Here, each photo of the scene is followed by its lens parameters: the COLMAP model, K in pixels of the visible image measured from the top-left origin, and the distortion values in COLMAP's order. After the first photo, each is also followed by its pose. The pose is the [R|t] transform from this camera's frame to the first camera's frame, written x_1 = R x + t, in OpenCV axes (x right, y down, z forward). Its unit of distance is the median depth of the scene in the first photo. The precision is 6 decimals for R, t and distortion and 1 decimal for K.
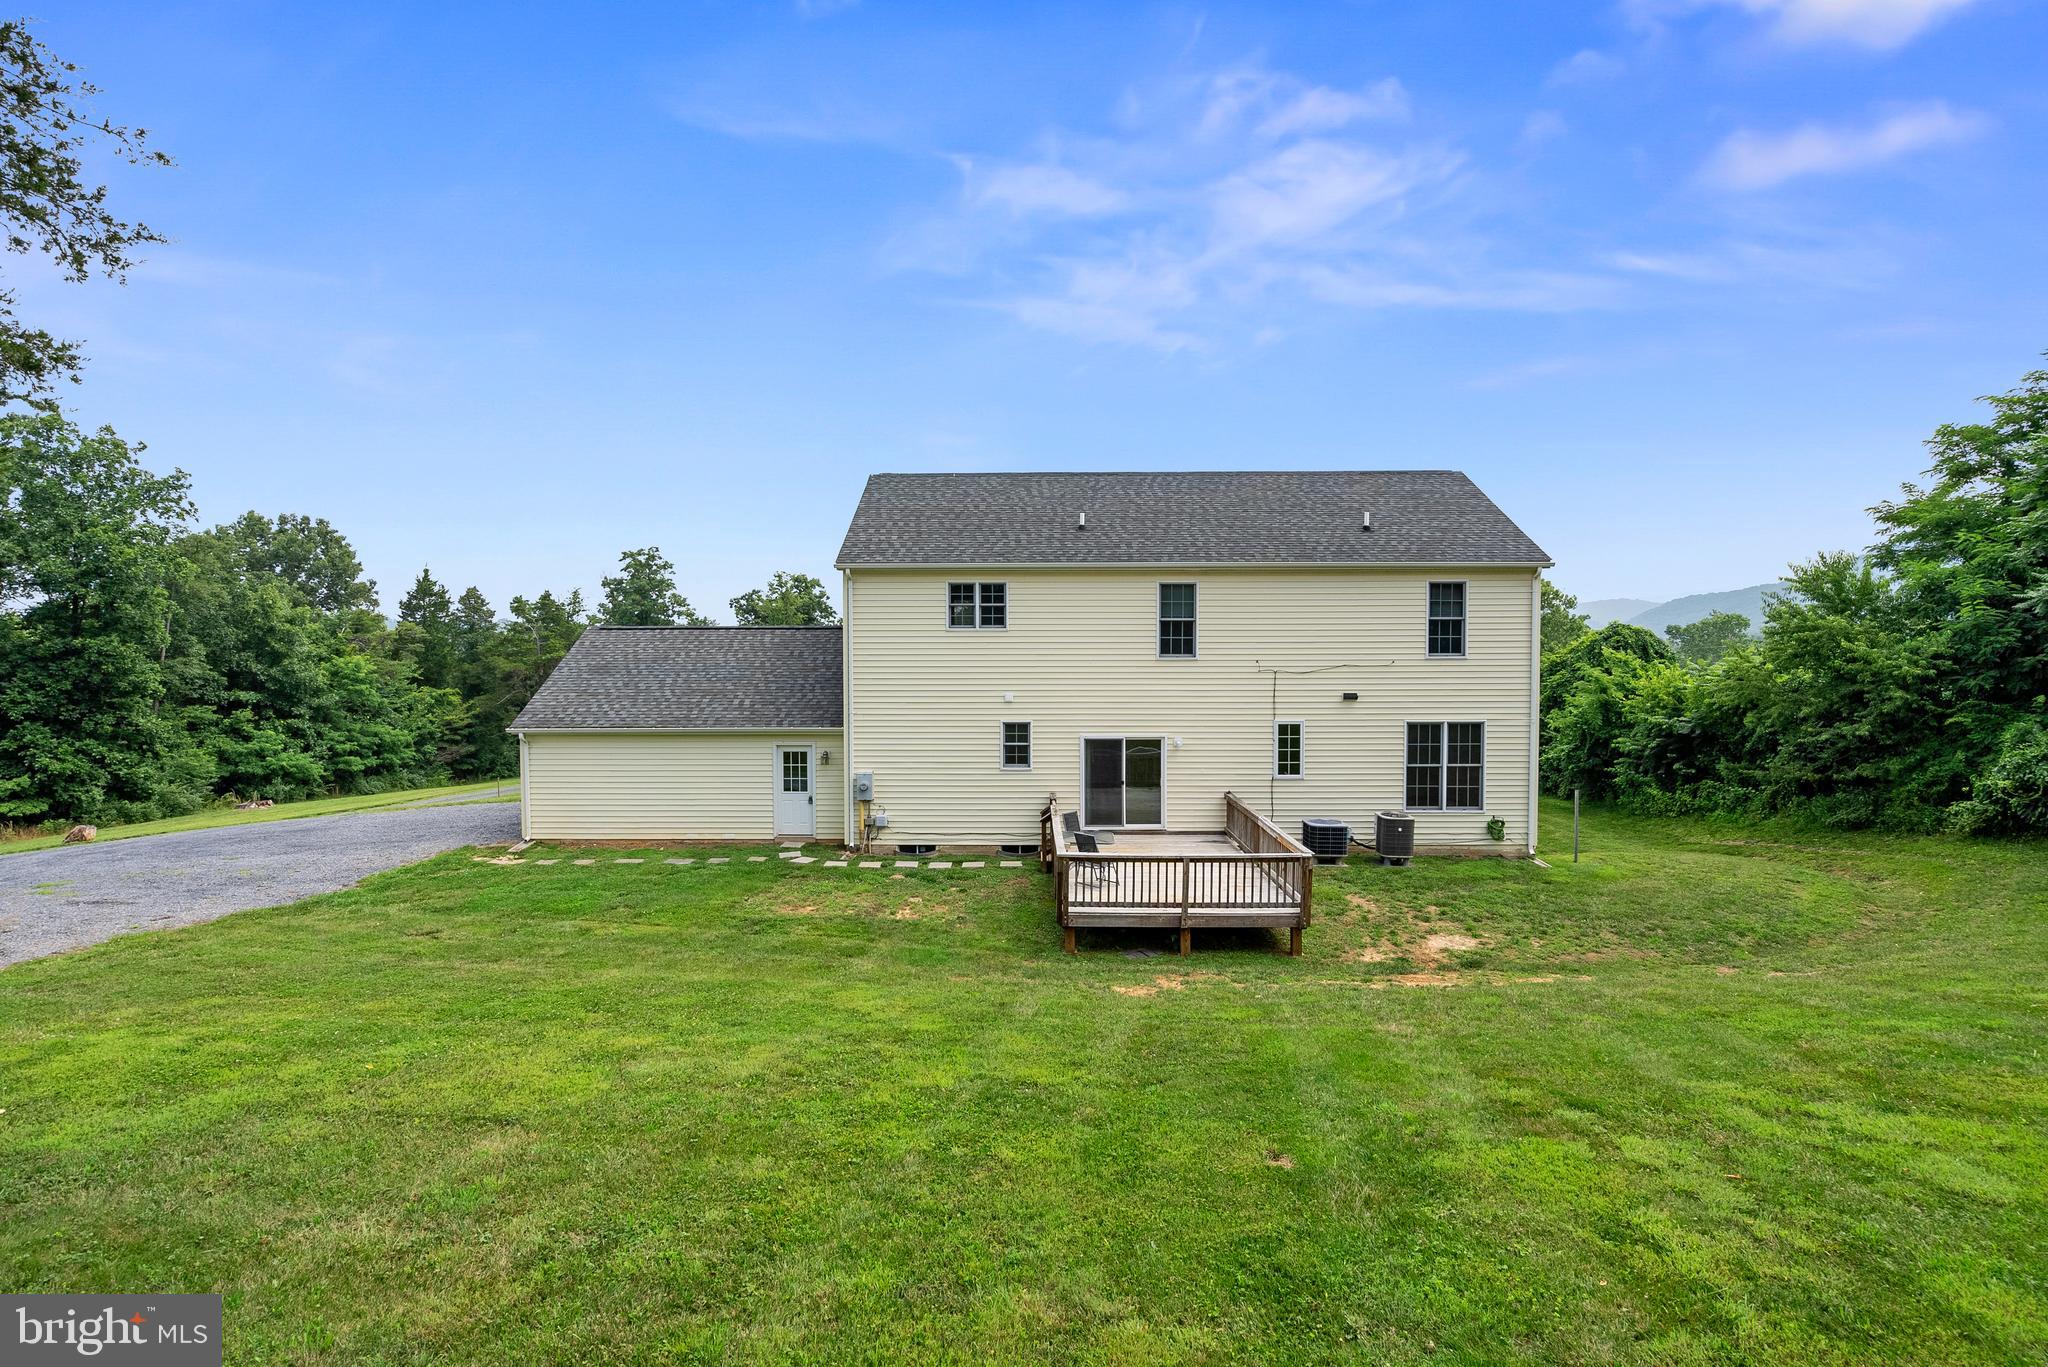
lens RADIAL K [[961.0, 0, 1028.0], [0, 961.0, 720.5], [0, 0, 1]] dist [0.002753, 0.000601]
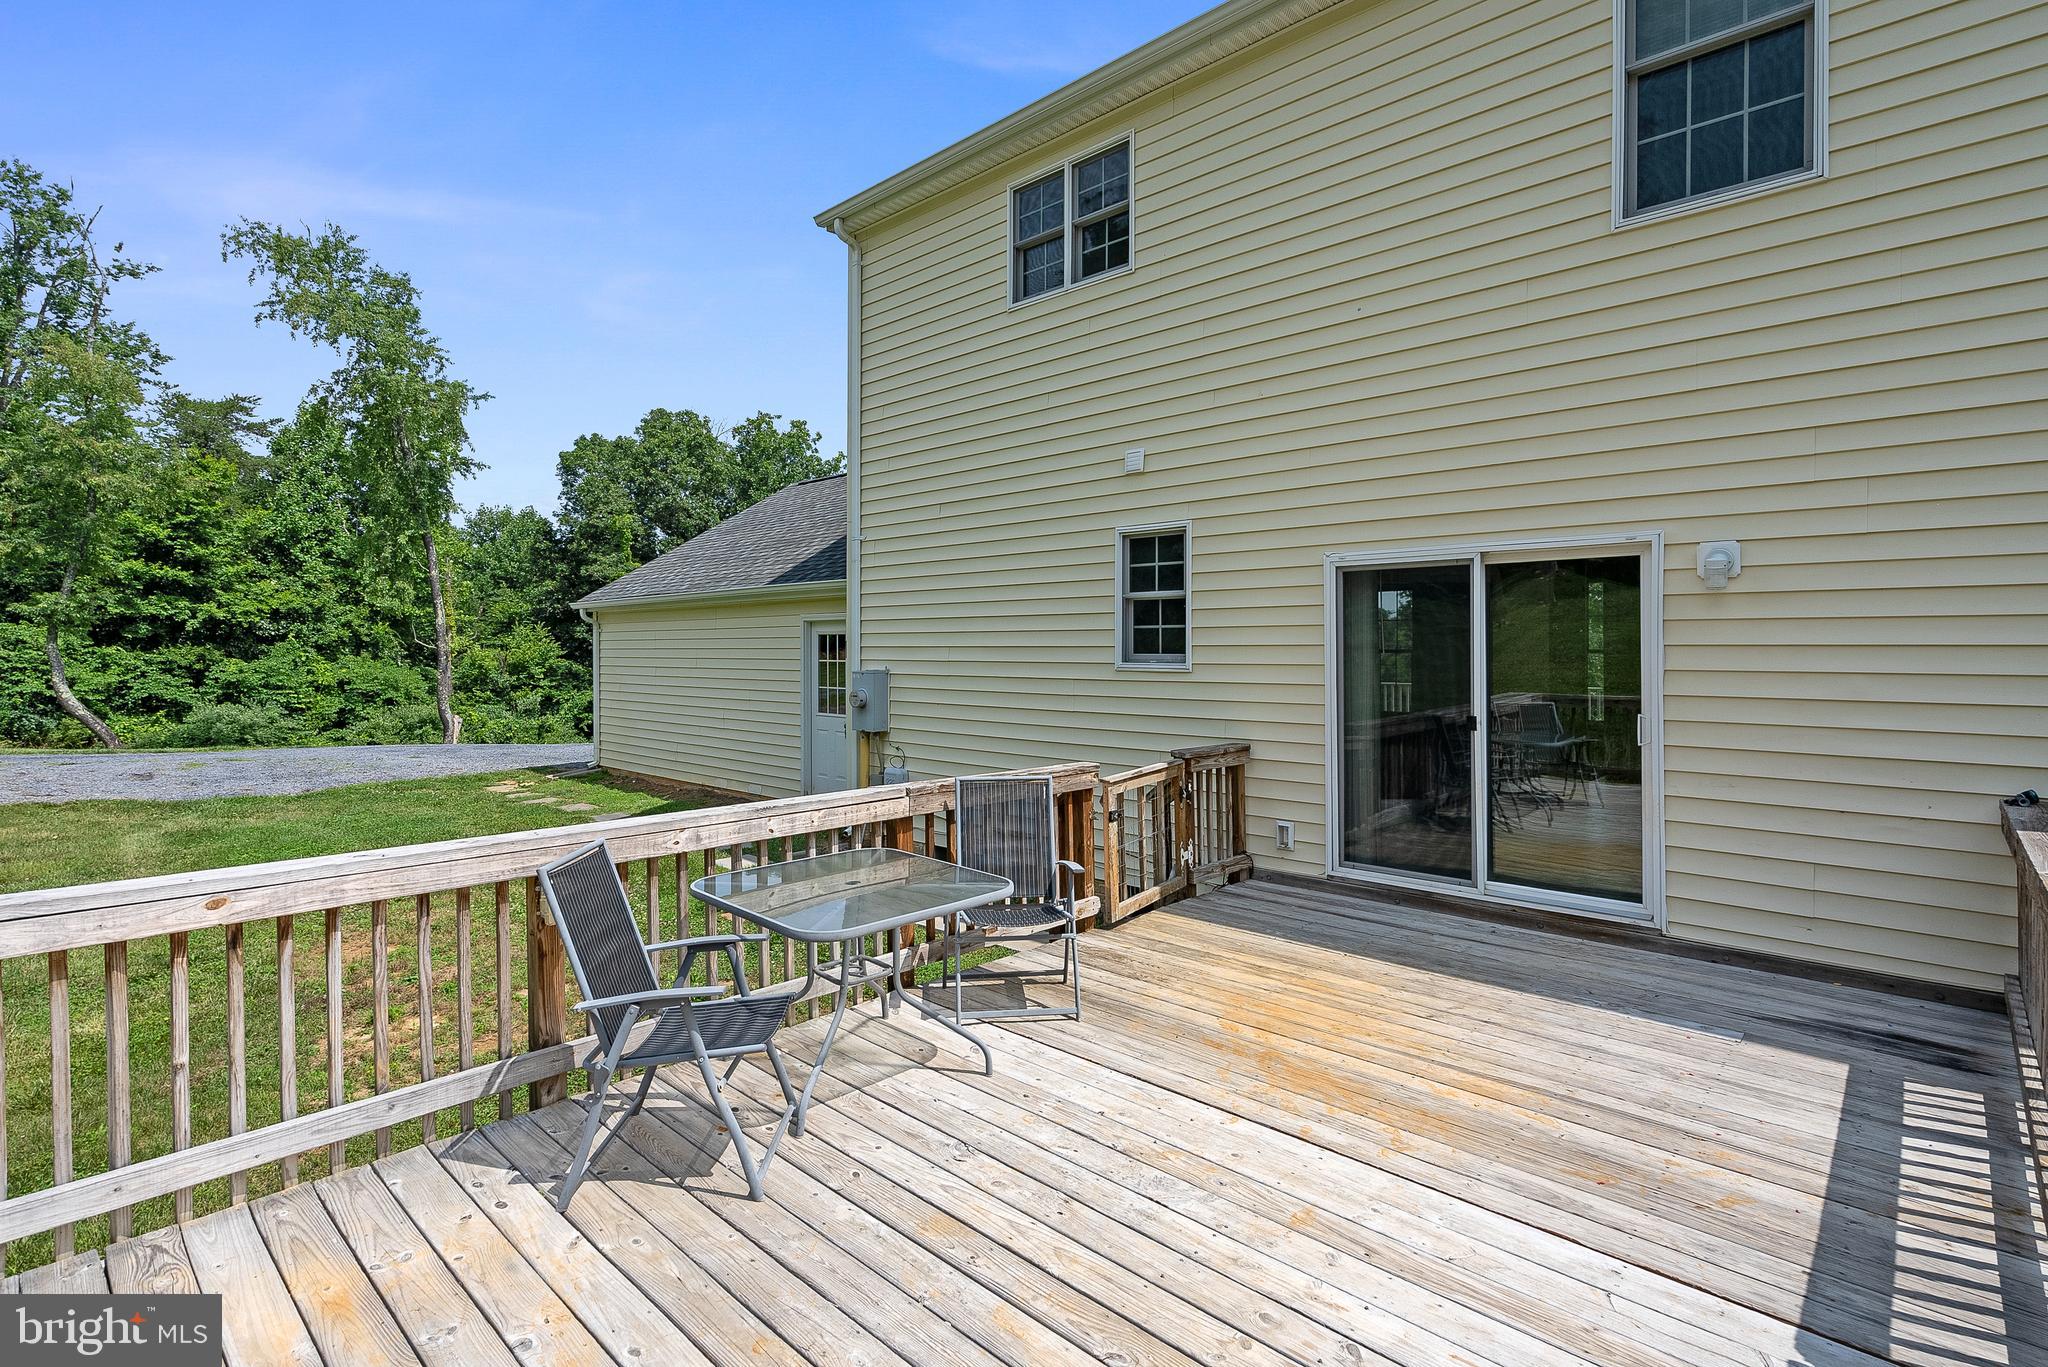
lens RADIAL K [[980.8, 0, 1030.5], [0, 980.8, 664.0], [0, 0, 1]] dist [-0.000335, 0.000574]
pose [[0.741915, 0.011573, -0.670394, 0.192183], [-0.051206, 0.997909, -0.039442, 0.065648], [0.668535, 0.063590, 0.740957, 0.714271]]
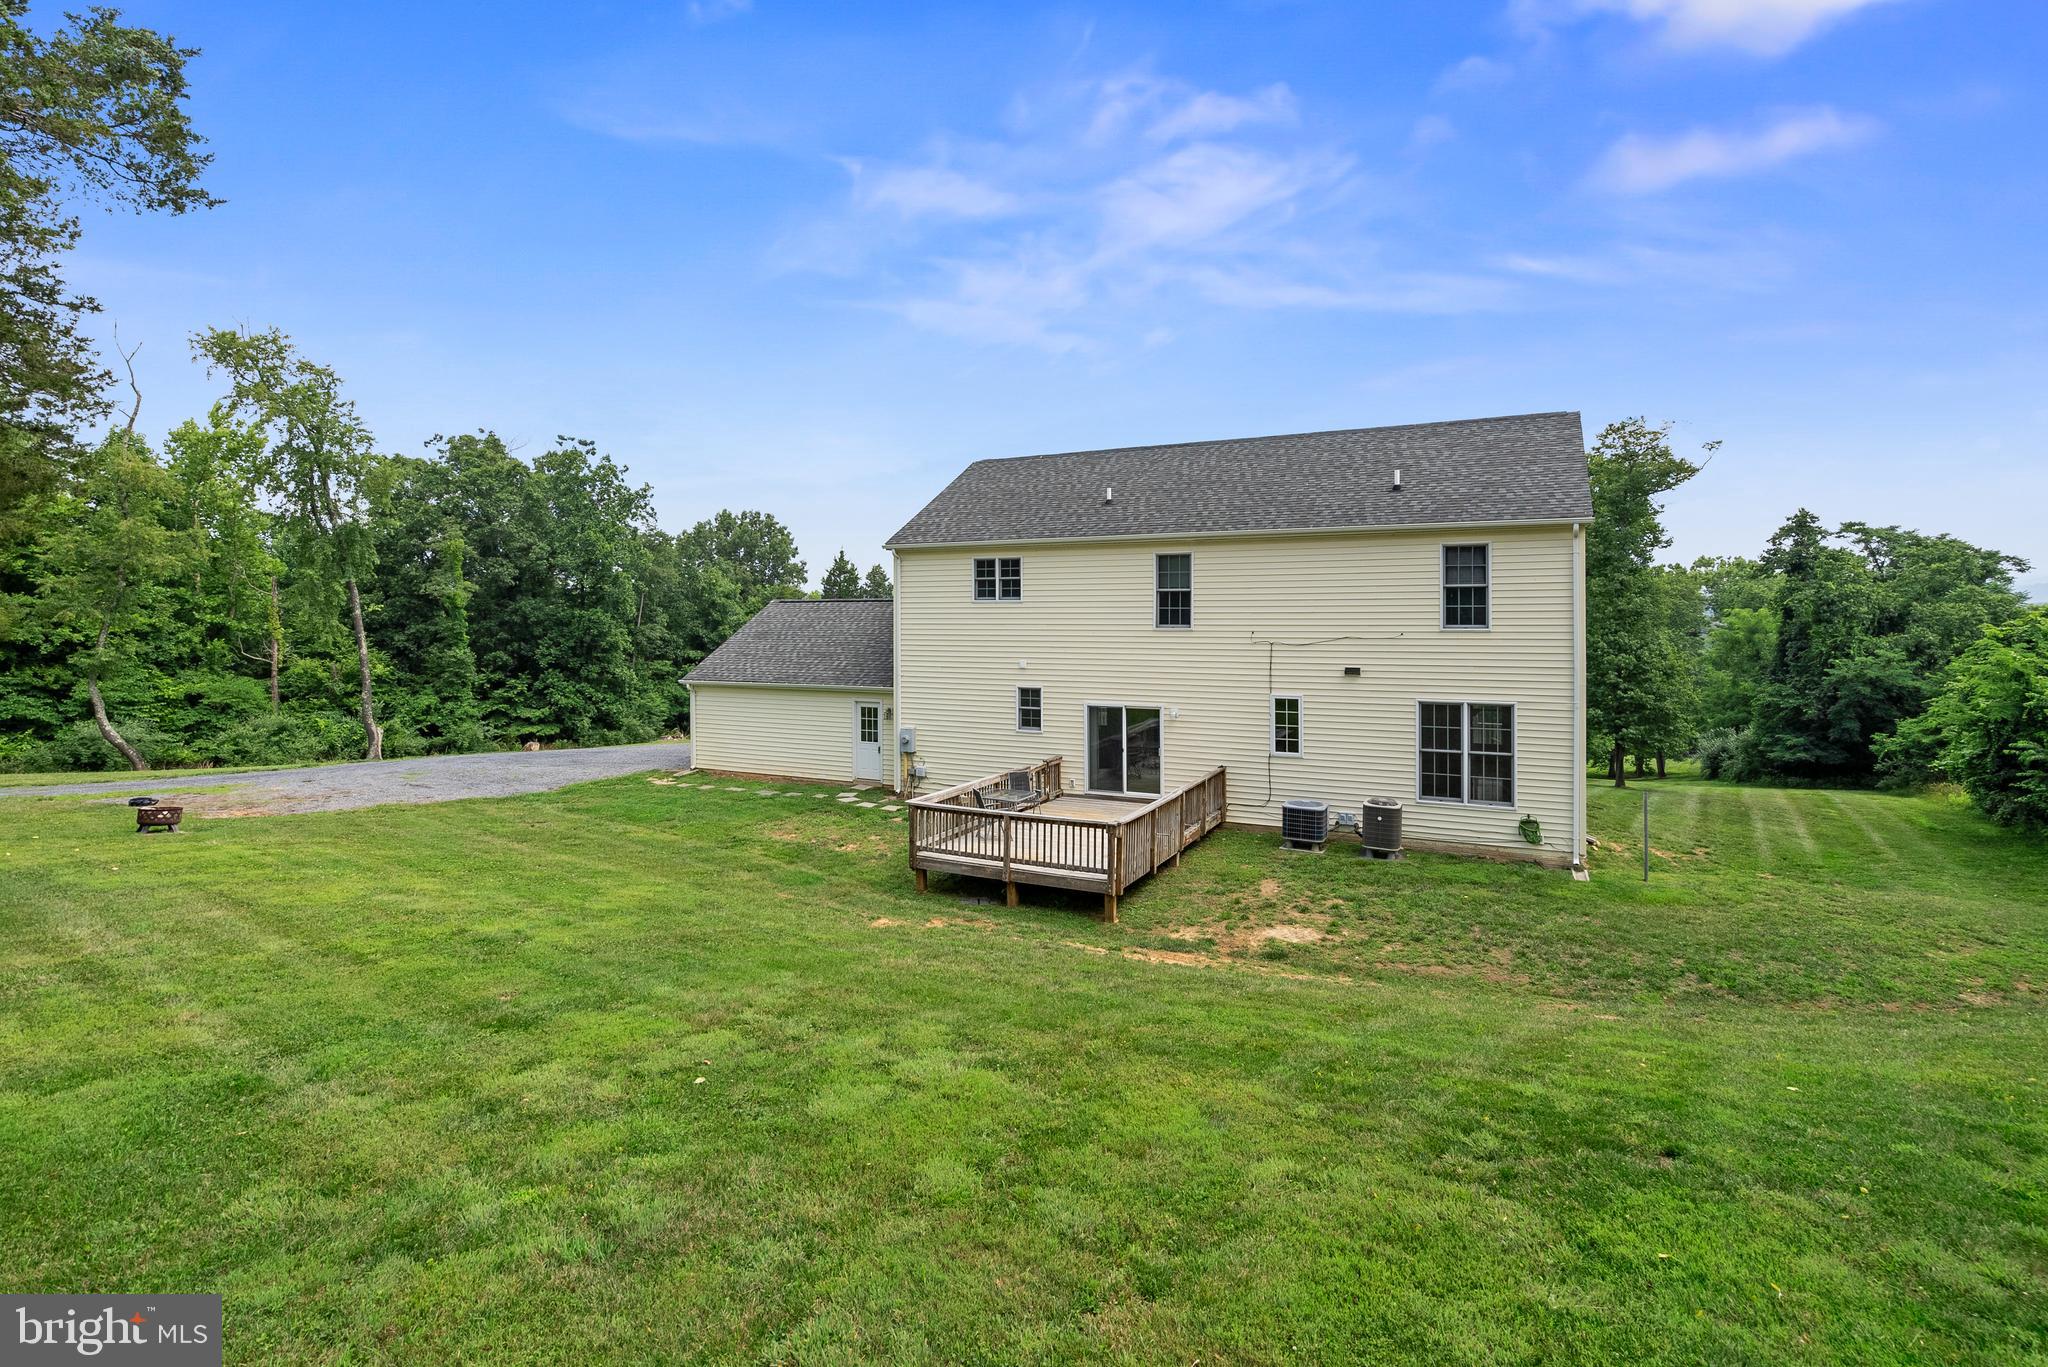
lens RADIAL K [[980.8, 0, 1030.5], [0, 980.8, 664.0], [0, 0, 1]] dist [-0.000335, 0.000574]
pose [[0.902206, 0.021631, -0.430763, 0.458583], [-0.033254, 0.999257, -0.019471, -0.003263], [0.430022, 0.031891, 0.902255, 0.016834]]
